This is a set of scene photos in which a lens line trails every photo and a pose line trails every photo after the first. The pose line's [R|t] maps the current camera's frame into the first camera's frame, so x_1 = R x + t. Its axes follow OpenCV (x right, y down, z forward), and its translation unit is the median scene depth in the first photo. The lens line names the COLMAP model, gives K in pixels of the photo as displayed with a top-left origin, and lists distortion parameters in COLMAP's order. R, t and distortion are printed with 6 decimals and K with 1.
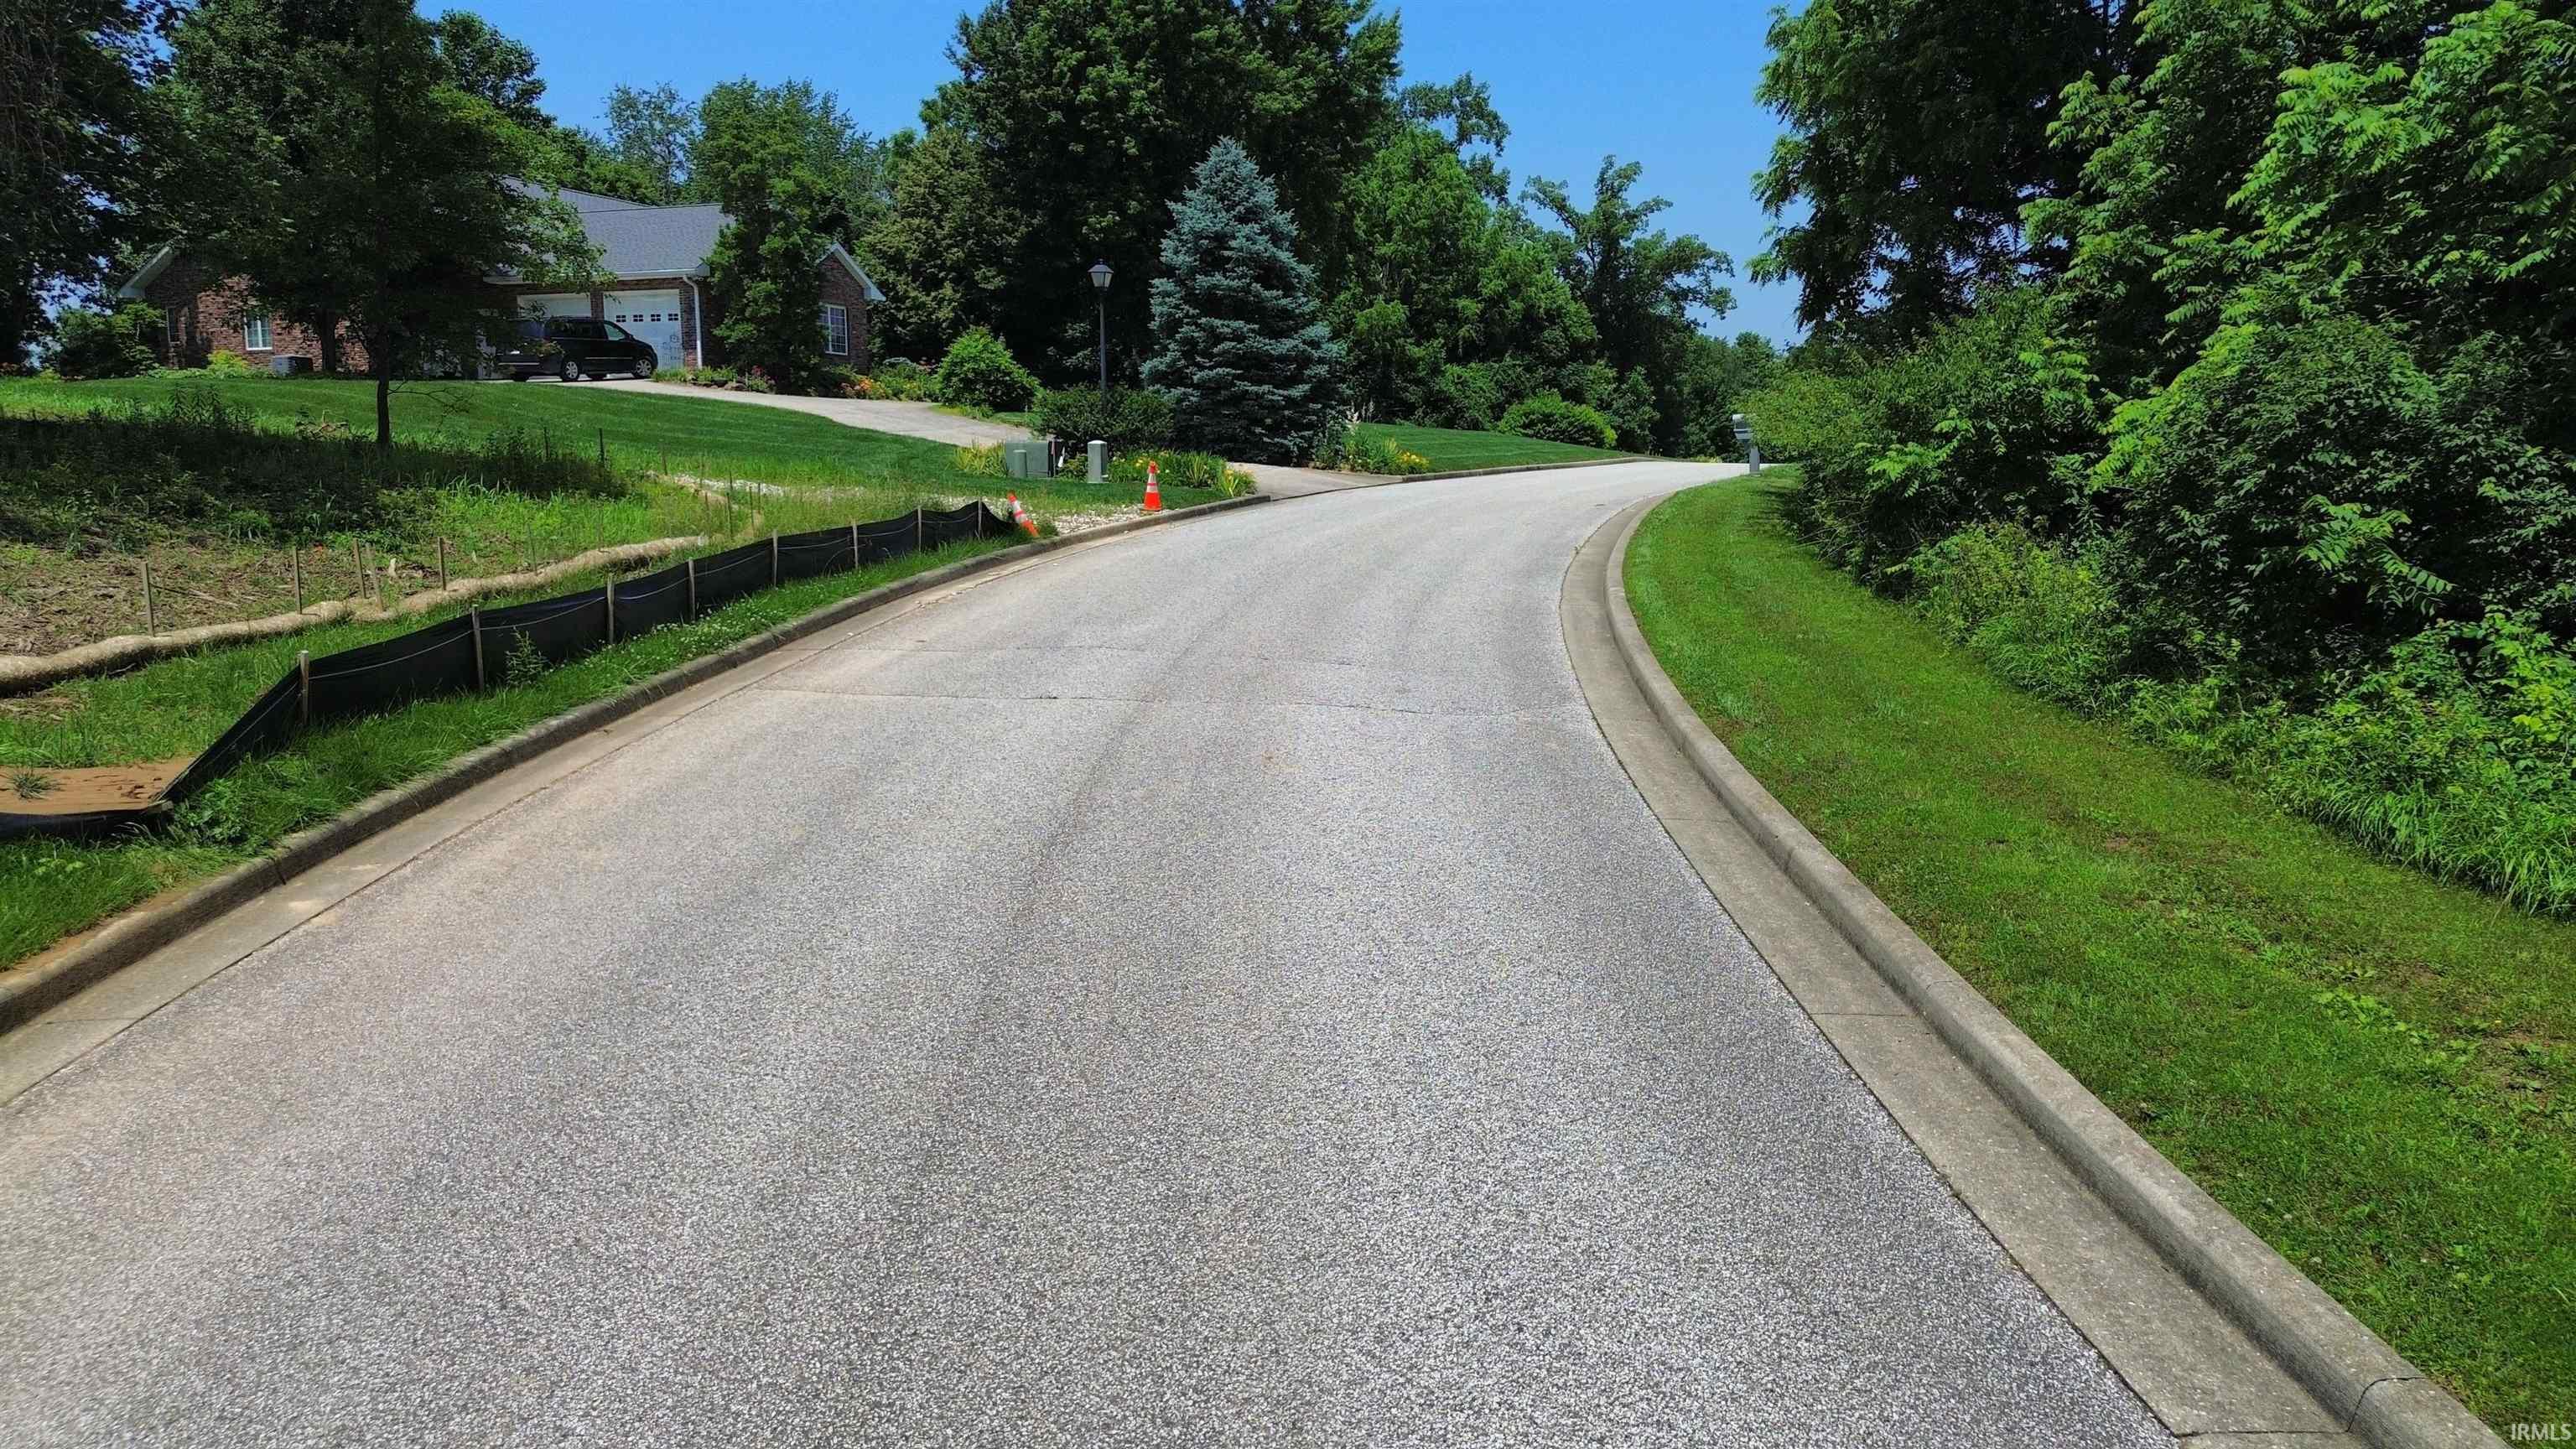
lens RADIAL K [[1820.2, 0, 1289.3], [0, 1820.2, 721.3], [0, 0, 1]] dist [0.070555, -0.063396]
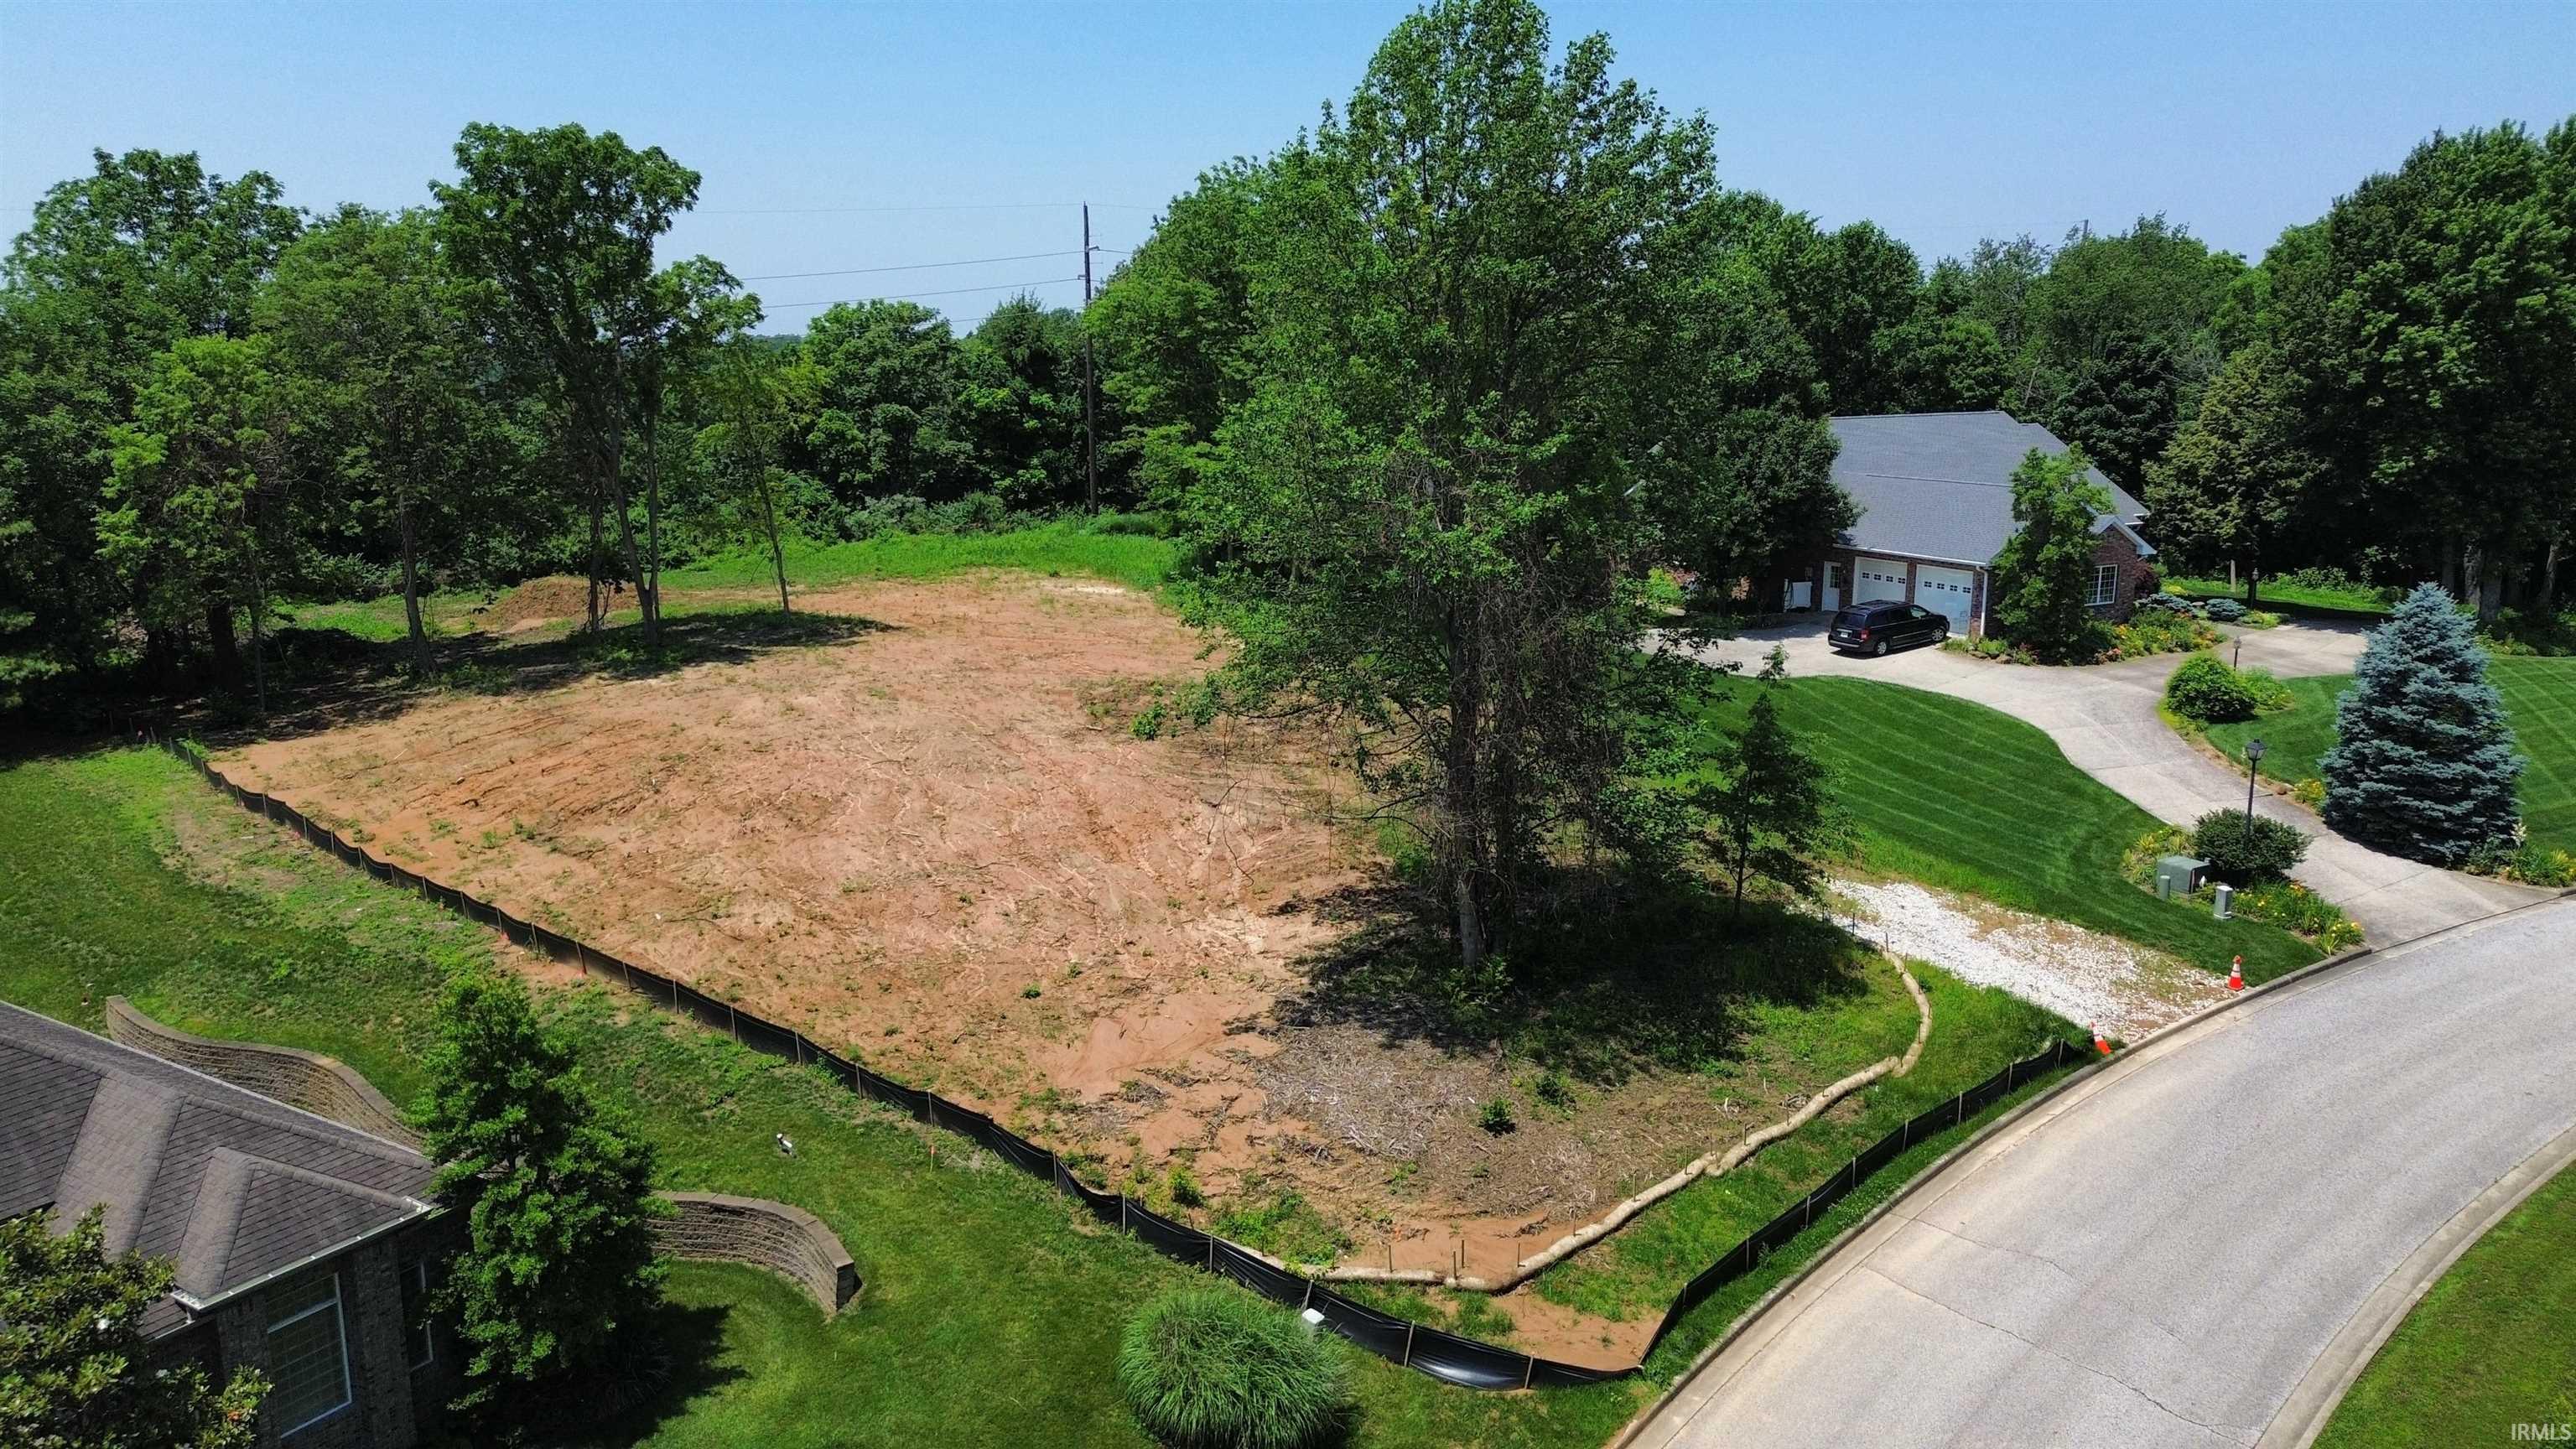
lens RADIAL K [[1825.7, 0, 1288.0], [0, 1825.7, 724.5], [0, 0, 1]] dist [0.066081, -0.055898]
pose [[0.761807, 0.138185, -0.632894, 0.143056], [-0.081357, 0.989657, 0.118151, -0.249887], [0.642675, -0.038518, 0.765170, -0.324144]]
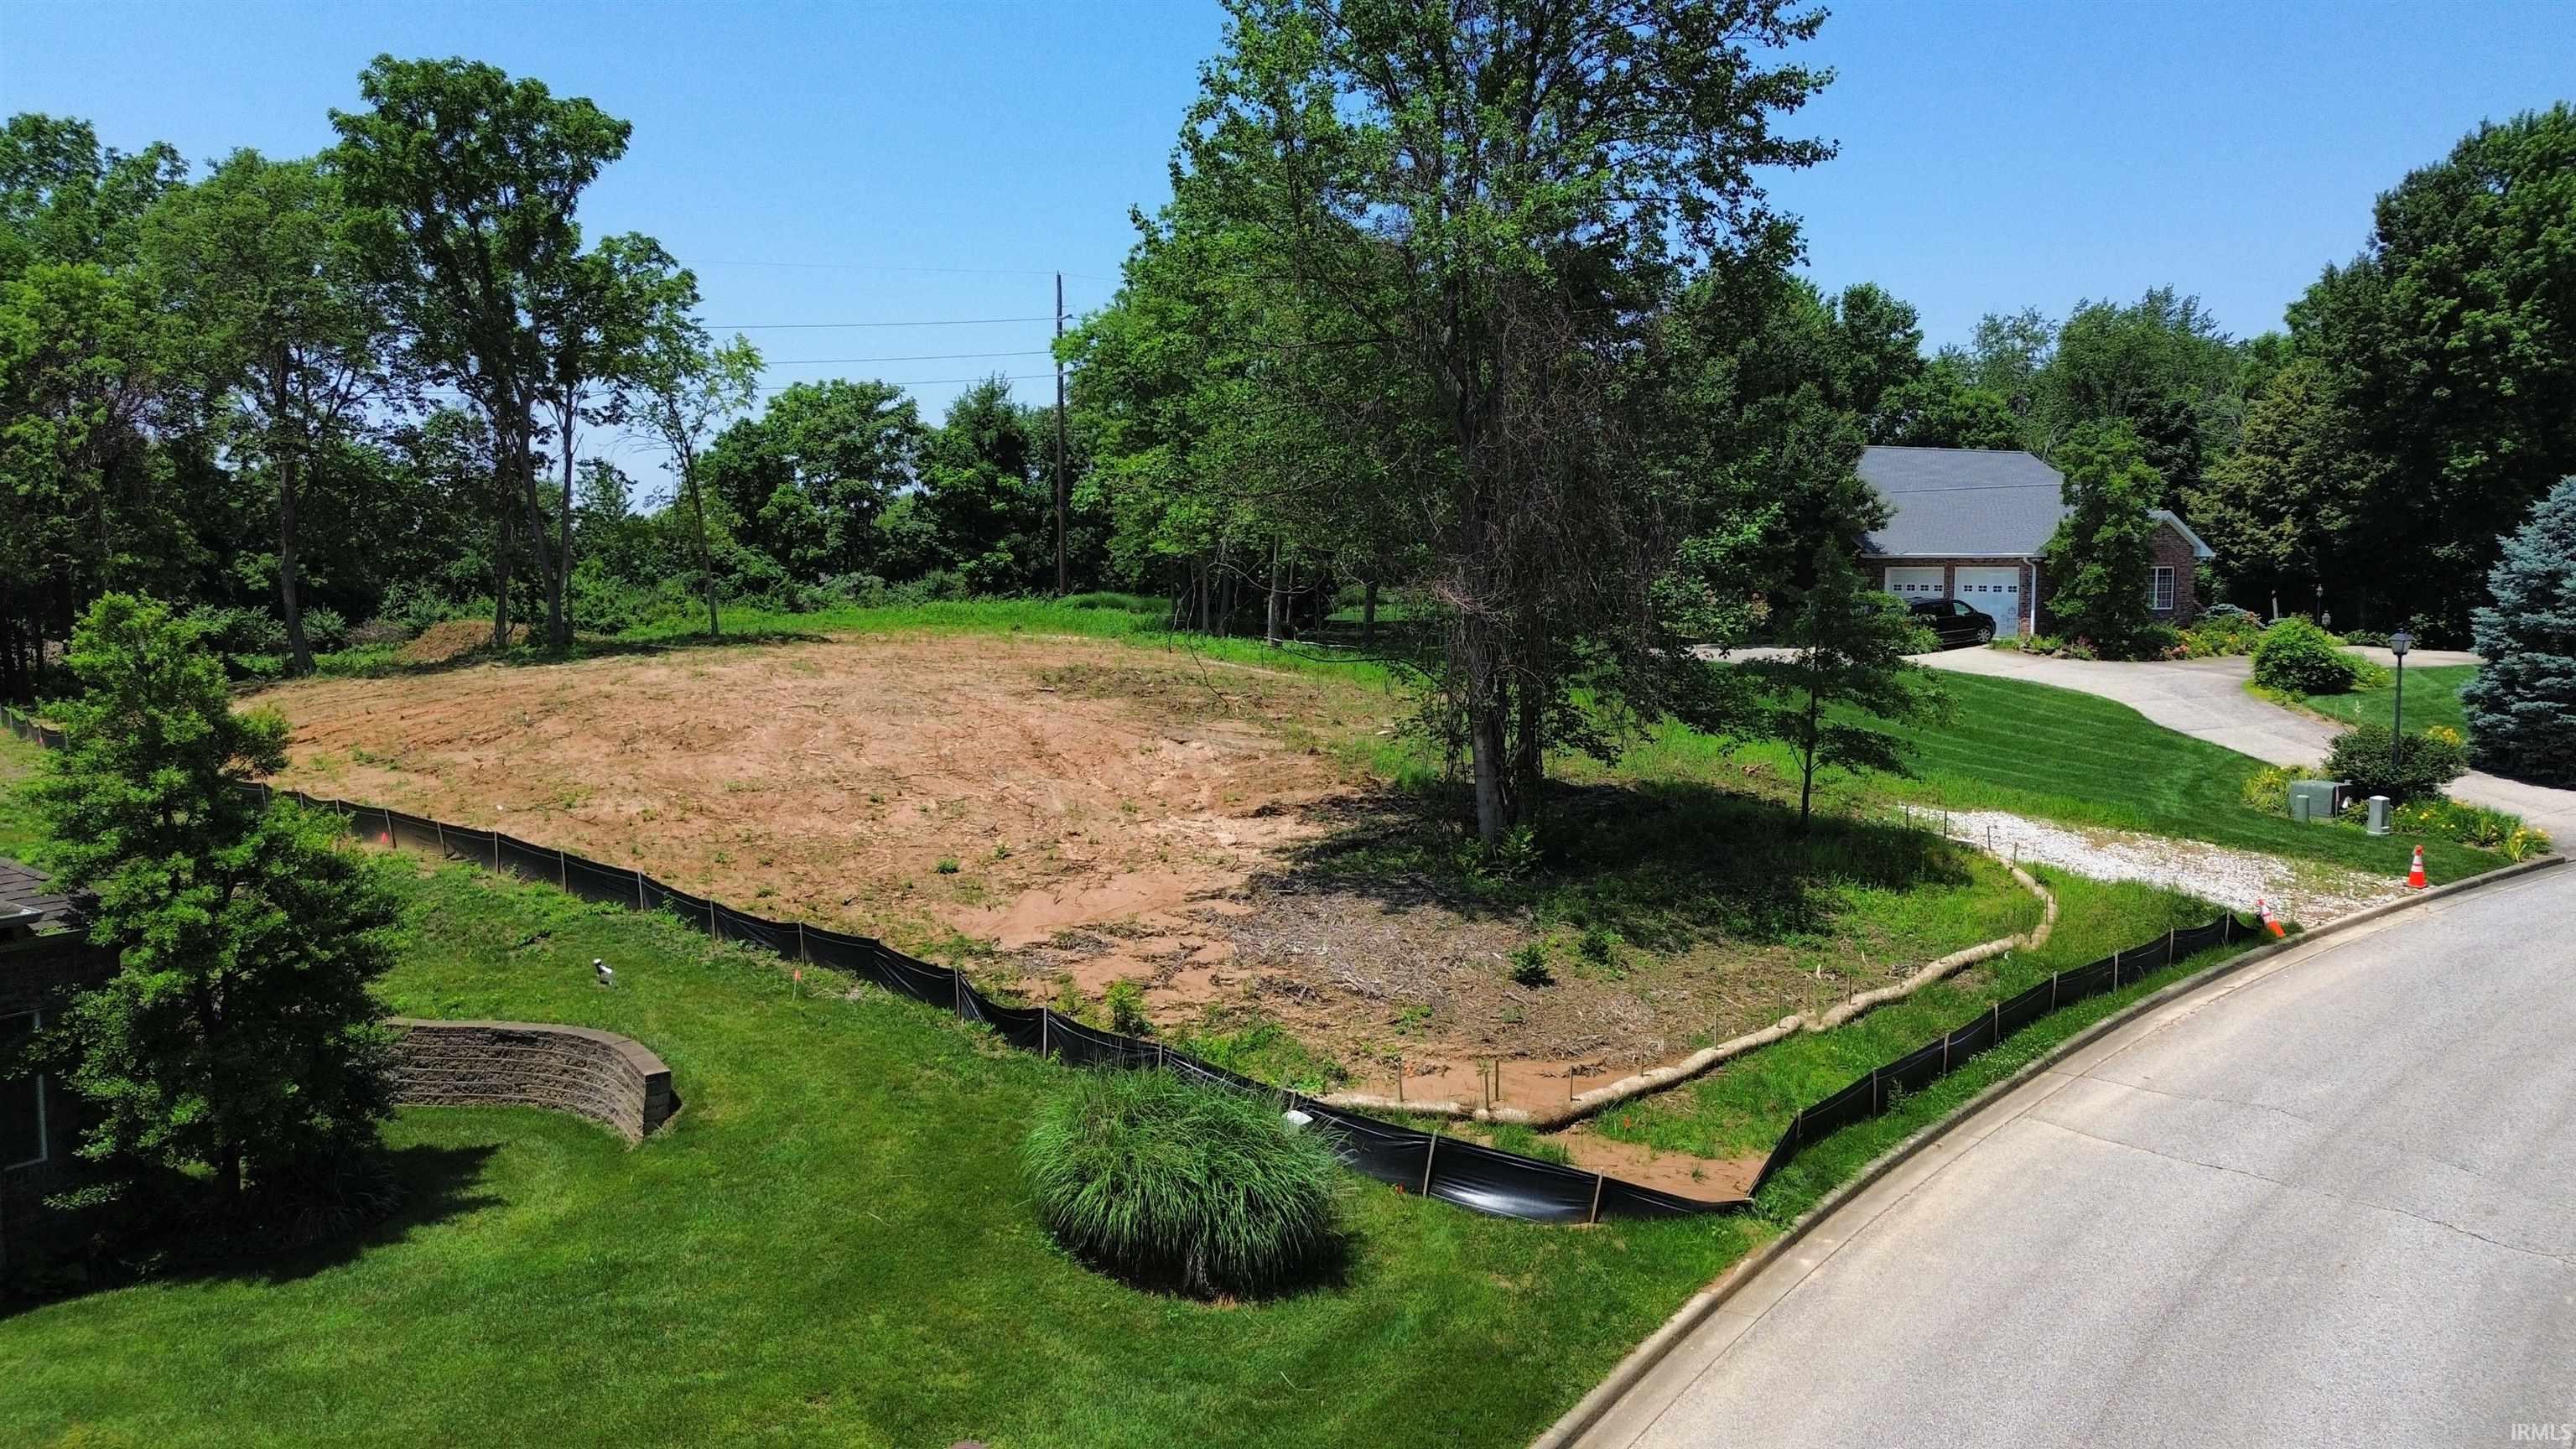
lens RADIAL K [[1820.2, 0, 1289.3], [0, 1820.2, 721.3], [0, 0, 1]] dist [0.070555, -0.063396]
pose [[0.769090, 0.058442, -0.636463, 0.068381], [-0.084165, 0.996400, -0.010211, -0.086805], [0.633575, 0.061421, 0.771240, -0.213569]]
